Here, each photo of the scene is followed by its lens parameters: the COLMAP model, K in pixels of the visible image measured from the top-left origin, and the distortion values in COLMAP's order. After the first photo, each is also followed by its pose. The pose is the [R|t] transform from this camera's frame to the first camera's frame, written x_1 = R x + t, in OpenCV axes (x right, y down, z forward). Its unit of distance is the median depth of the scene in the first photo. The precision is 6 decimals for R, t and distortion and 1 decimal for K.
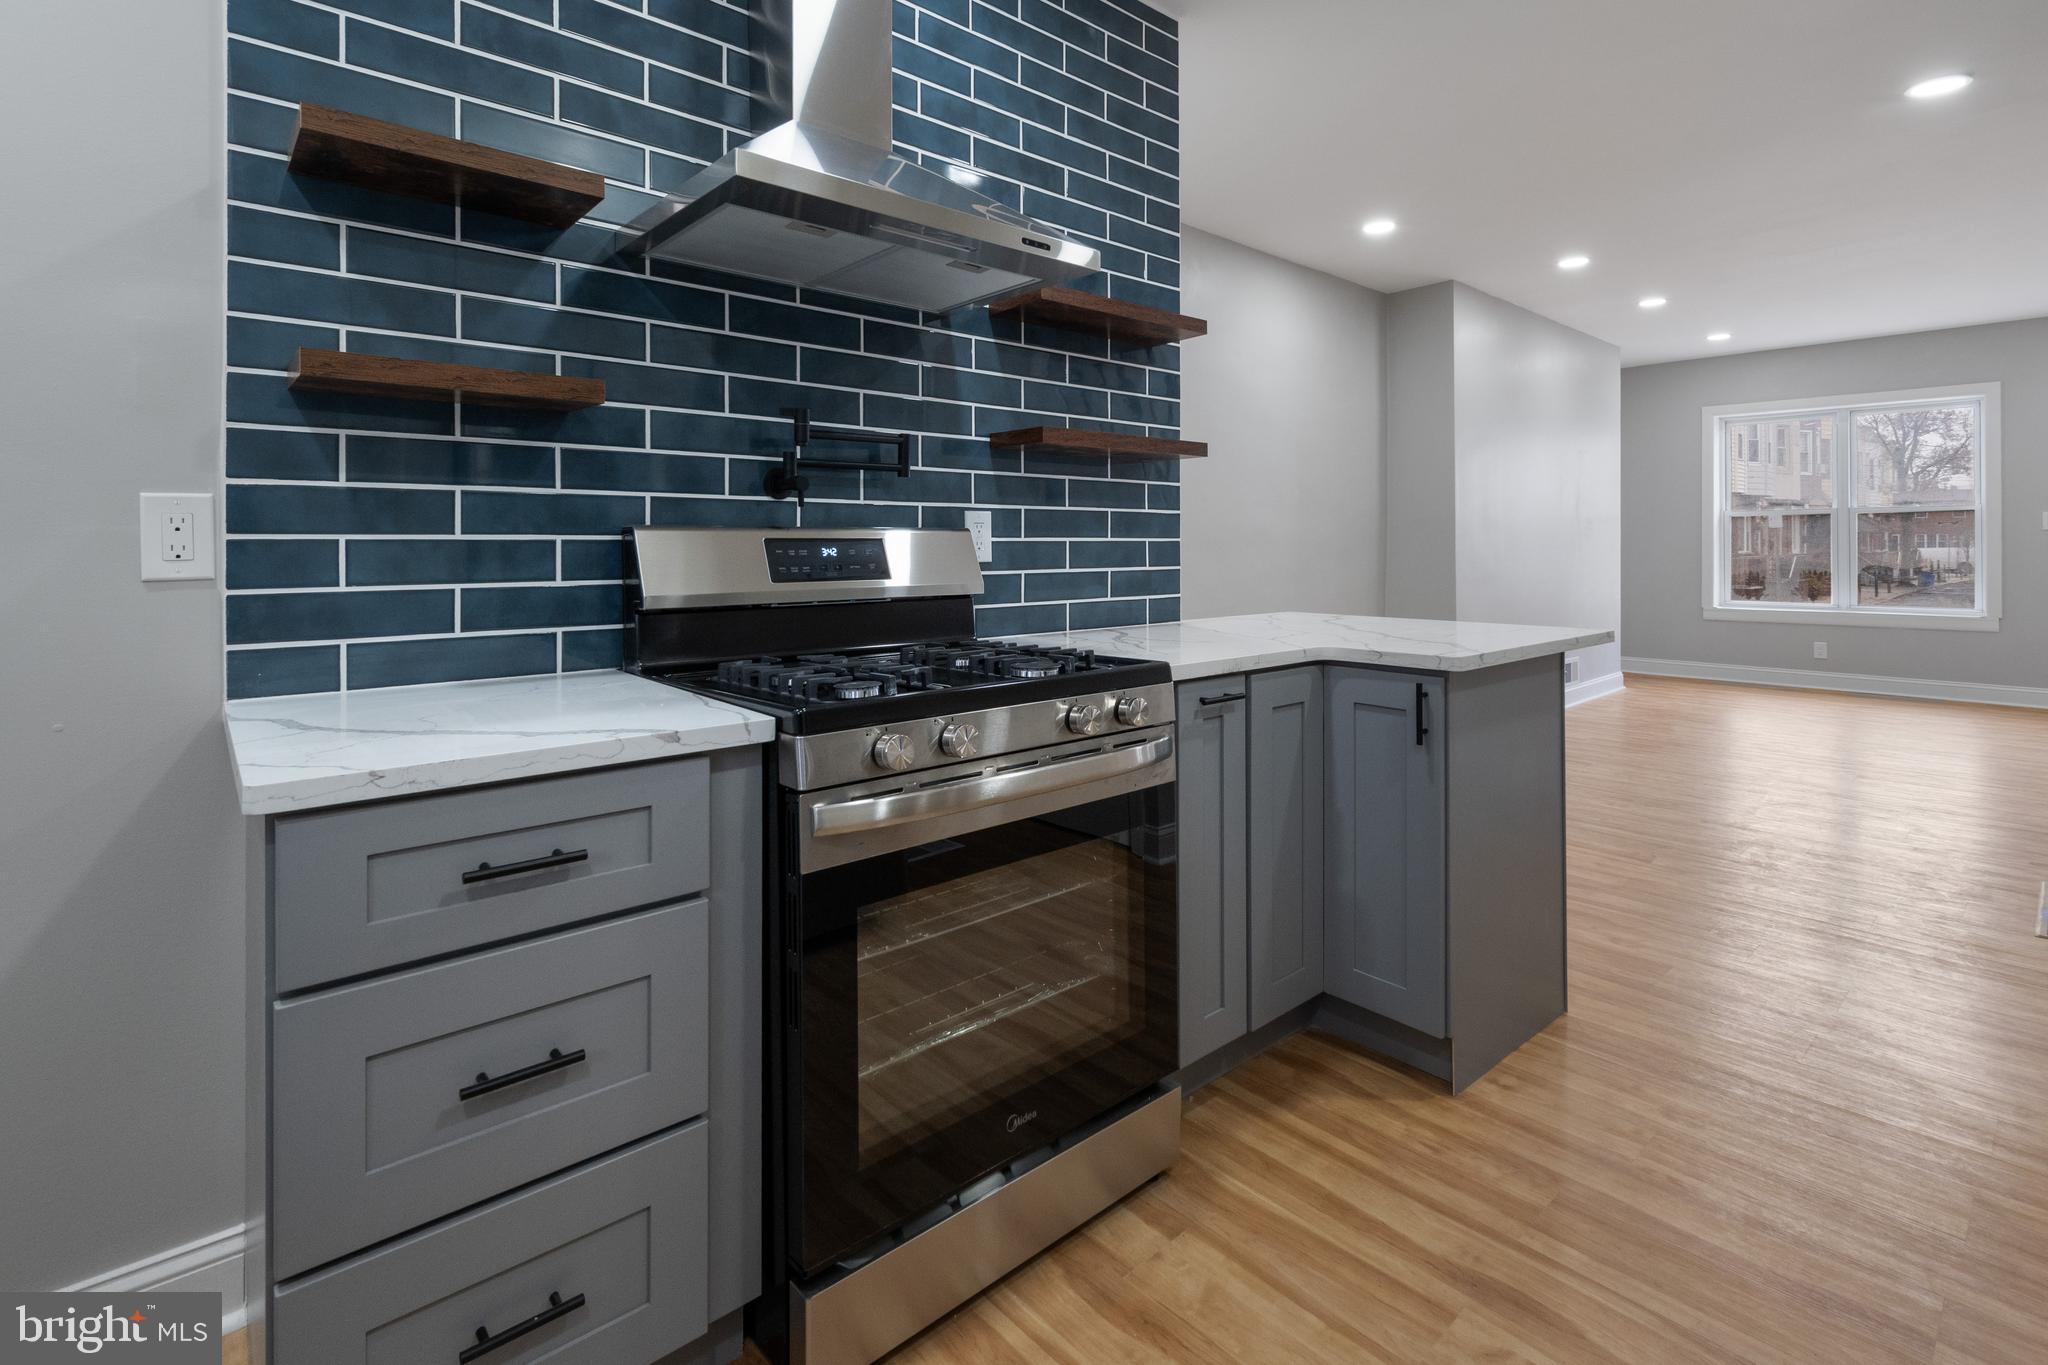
lens RADIAL K [[958.3, 0, 1029.2], [0, 958.3, 544.0], [0, 0, 1]] dist [0.009000, -0.005999]
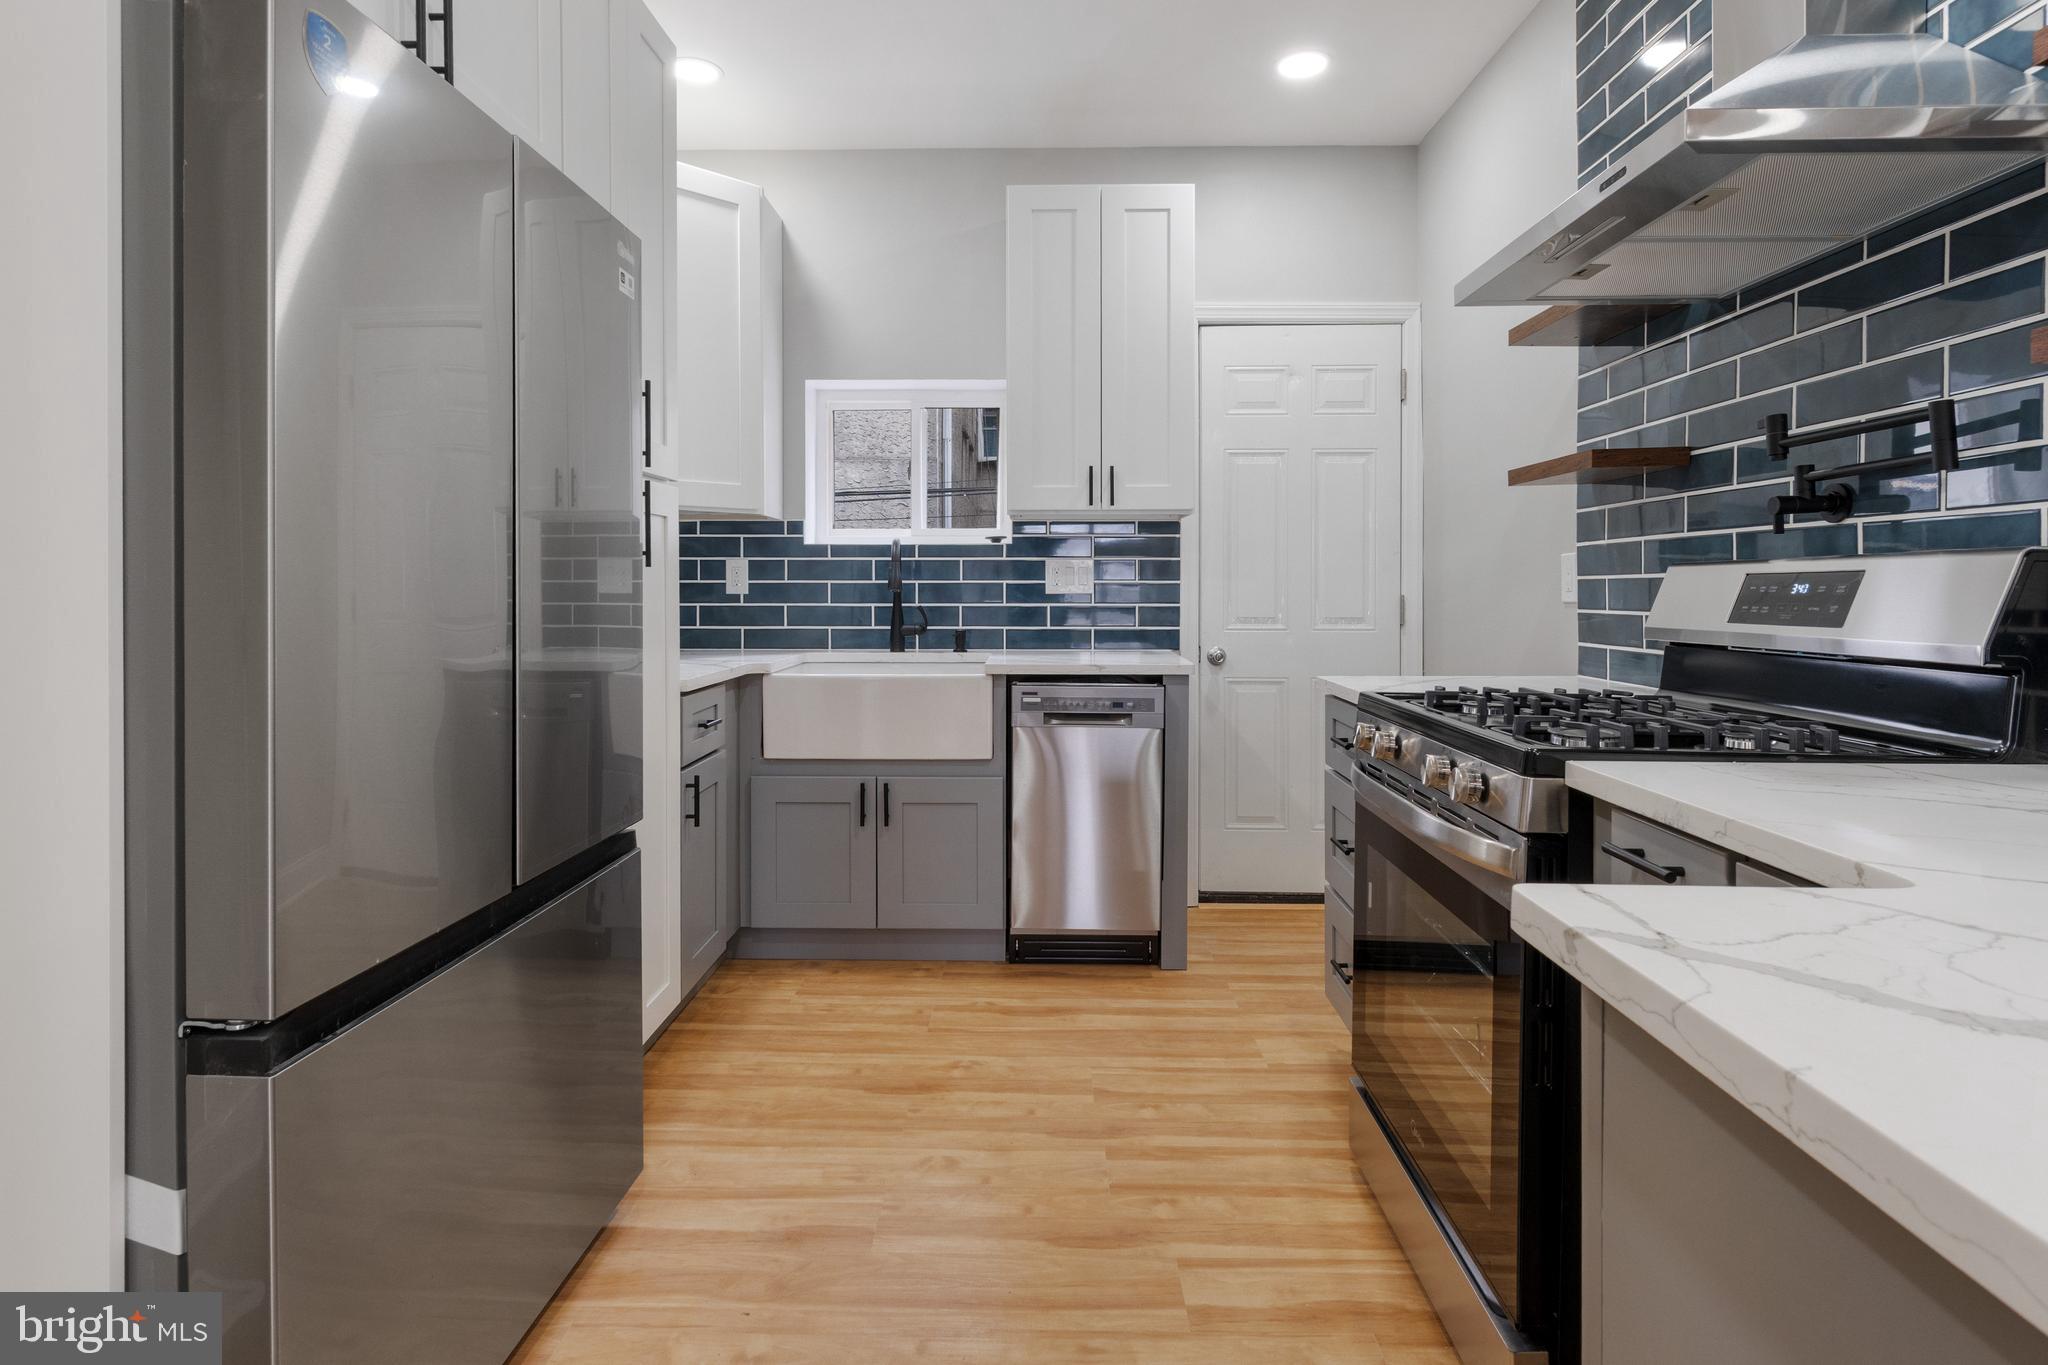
lens RADIAL K [[1062.5, 0, 1017.4], [0, 1062.5, 593.1], [0, 0, 1]] dist [0.004935, -0.002748]
pose [[-0.690212, 0.006339, -0.723579, 0.869726], [0.005561, 0.999979, 0.003456, 0.005159], [0.723586, -0.001639, -0.690233, 1.150417]]
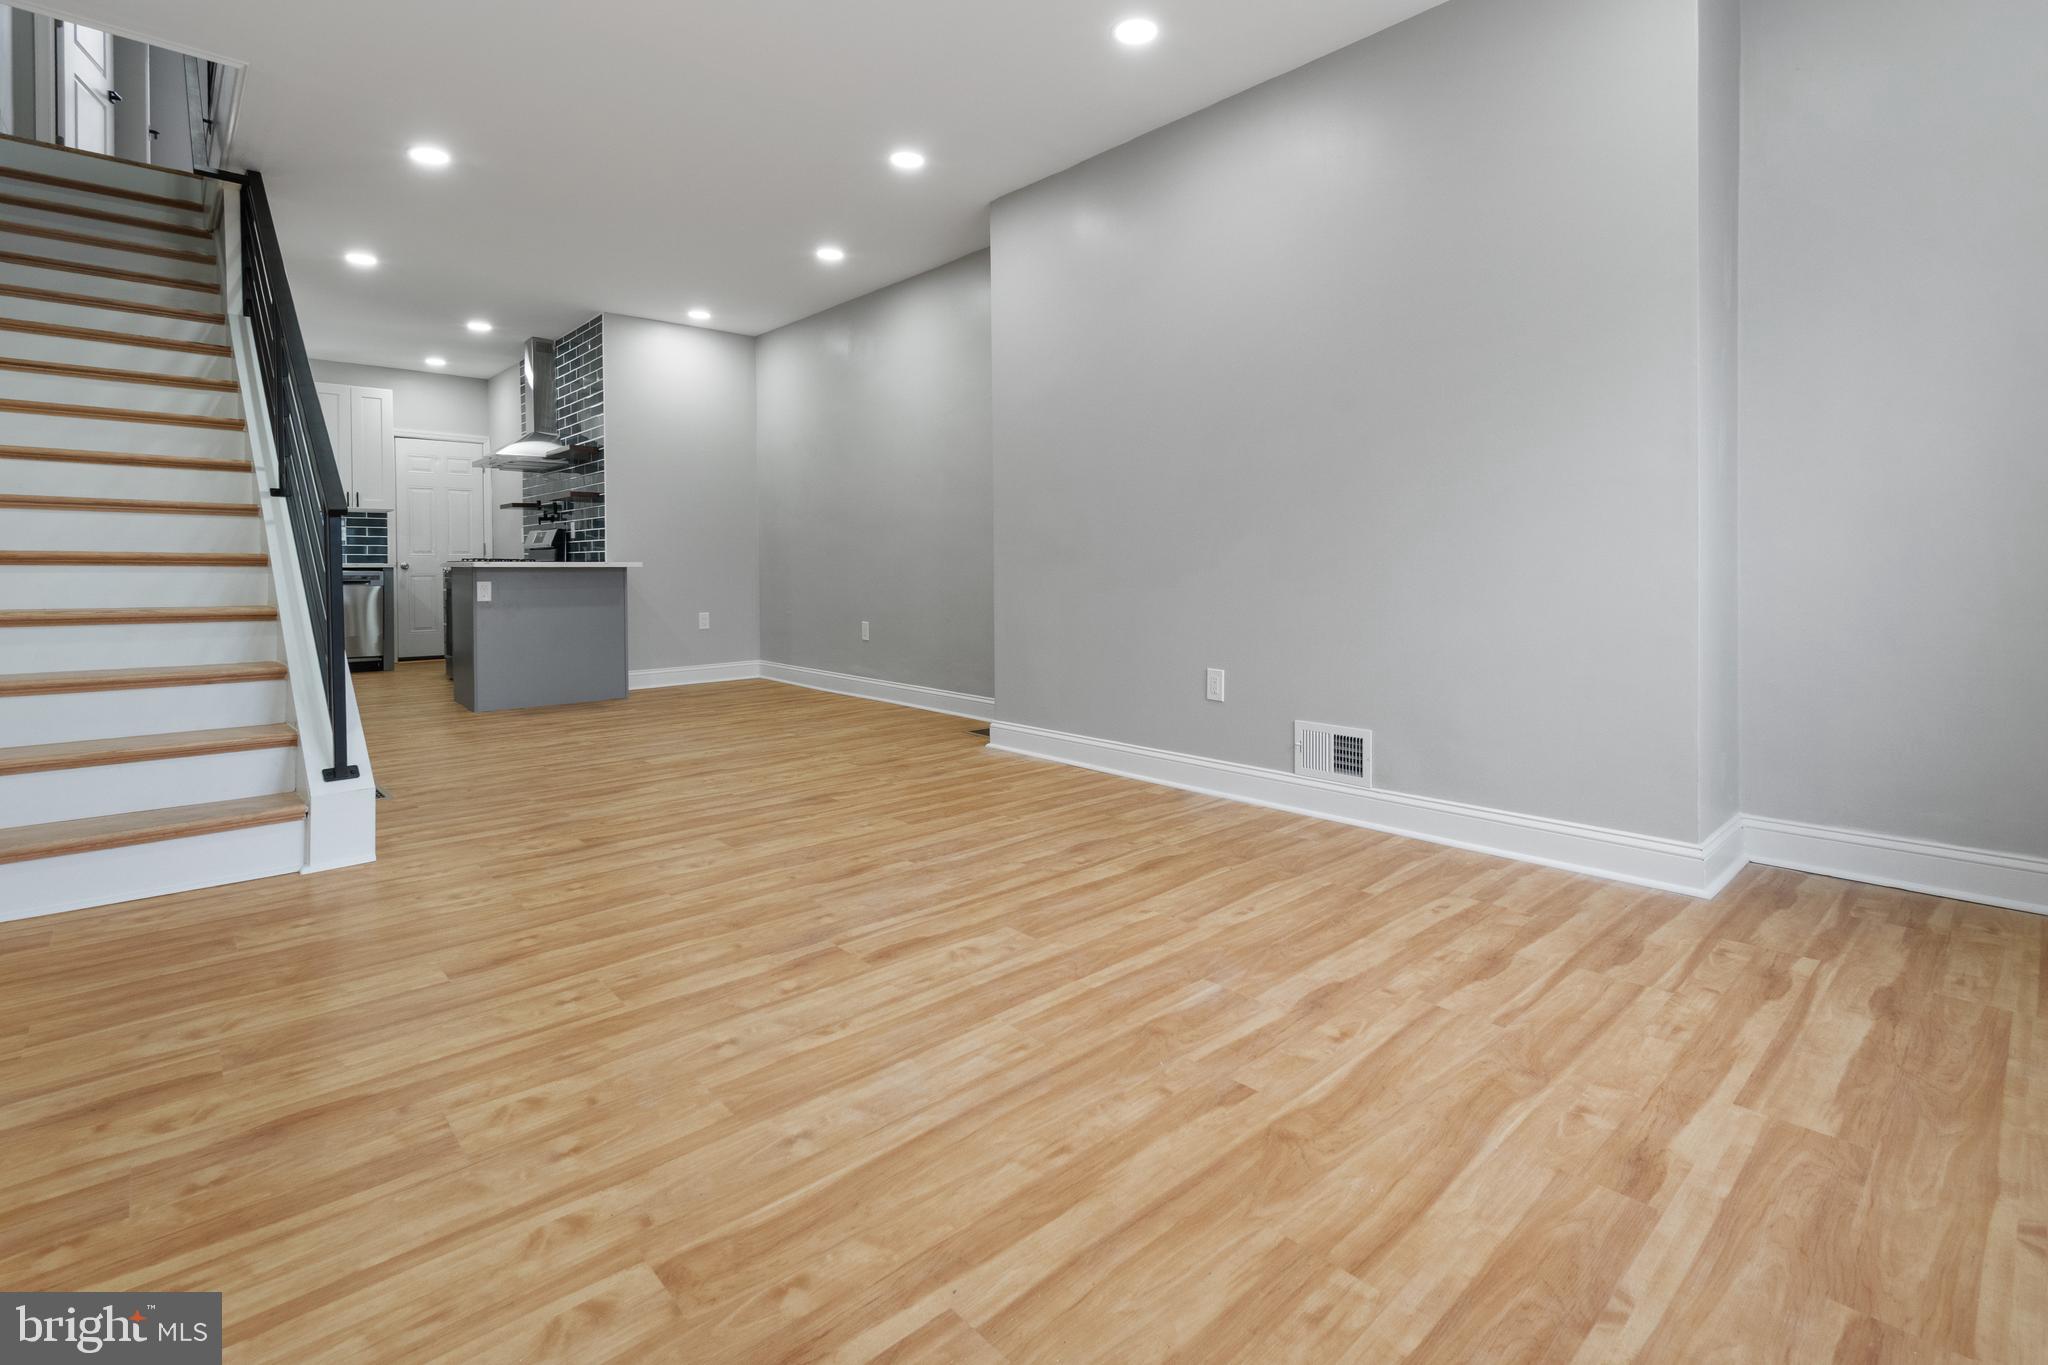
lens RADIAL K [[958.3, 0, 1037.7], [0, 958.3, 582.3], [0, 0, 1]] dist [0.009000, -0.005999]
pose [[0.008515, 0.021544, -0.999732, 3.807858], [0.005426, 0.999752, 0.021591, 0.126312], [0.999949, -0.005608, 0.008396, 3.043657]]
